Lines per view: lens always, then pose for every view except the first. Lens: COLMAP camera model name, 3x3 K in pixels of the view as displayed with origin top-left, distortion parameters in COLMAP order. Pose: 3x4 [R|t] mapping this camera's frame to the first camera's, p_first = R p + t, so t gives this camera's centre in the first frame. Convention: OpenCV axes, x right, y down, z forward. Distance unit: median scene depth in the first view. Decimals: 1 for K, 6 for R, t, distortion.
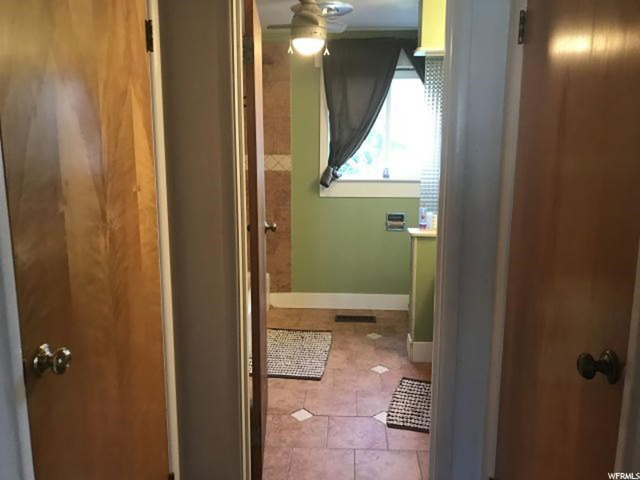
lens RADIAL K [[534.1, 0, 320.0], [0, 534.1, 240.0], [0, 0, 1]] dist [0.009561, -0.006713]
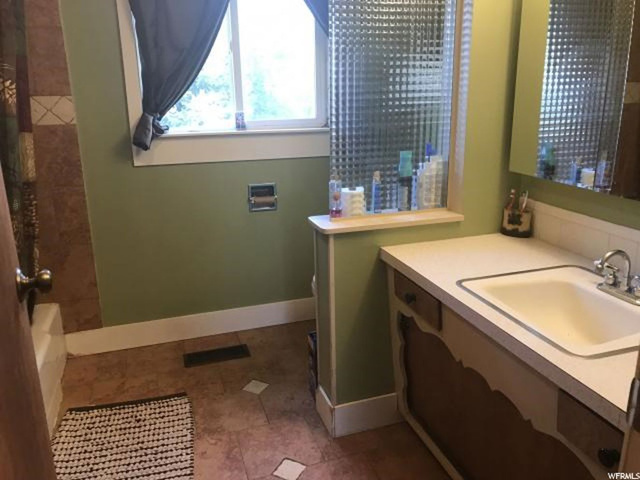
lens RADIAL K [[534.1, 0, 320.0], [0, 534.1, 240.0], [0, 0, 1]] dist [0.009561, -0.006713]
pose [[0.934183, -0.114863, 0.337798, -0.018263], [0.081141, 0.990350, 0.112356, -0.050863], [-0.347444, -0.077552, 0.934488, 0.373630]]
